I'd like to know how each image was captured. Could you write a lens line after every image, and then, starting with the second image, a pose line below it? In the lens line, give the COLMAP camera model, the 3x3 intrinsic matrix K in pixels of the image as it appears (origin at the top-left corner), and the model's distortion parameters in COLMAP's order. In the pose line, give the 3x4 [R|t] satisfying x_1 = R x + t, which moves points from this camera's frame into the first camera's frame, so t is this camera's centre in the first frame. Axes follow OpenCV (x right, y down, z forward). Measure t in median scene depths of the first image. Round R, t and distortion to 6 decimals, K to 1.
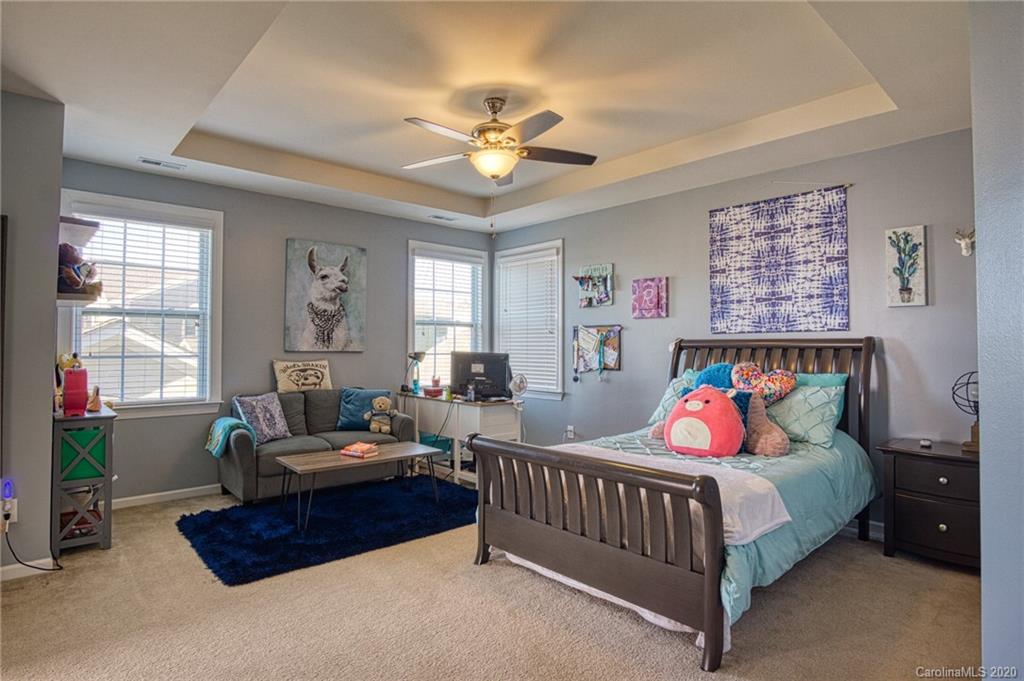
lens RADIAL K [[546.8, 0, 515.7], [0, 546.8, 335.5], [0, 0, 1]] dist [-0.029991, 0.008956]
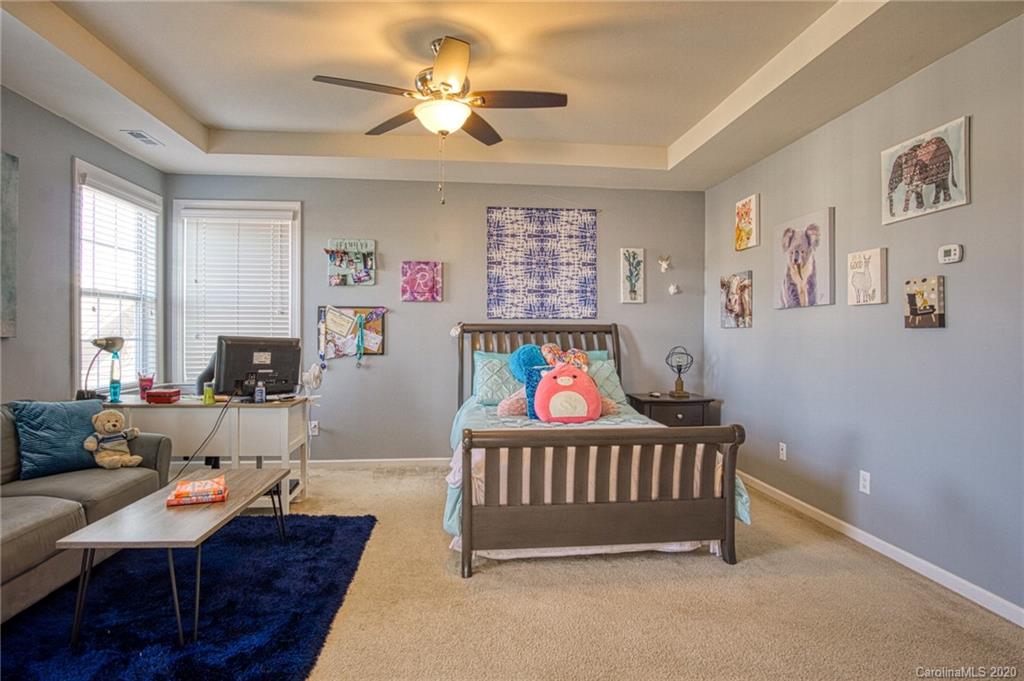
lens RADIAL K [[546.8, 0, 516.3], [0, 546.8, 336.4], [0, 0, 1]] dist [-0.029991, 0.008956]
pose [[0.593733, -0.007253, 0.804630, -0.498523], [-0.019329, 0.999542, 0.023273, 0.006032], [-0.804430, -0.029370, 0.593321, 0.290068]]
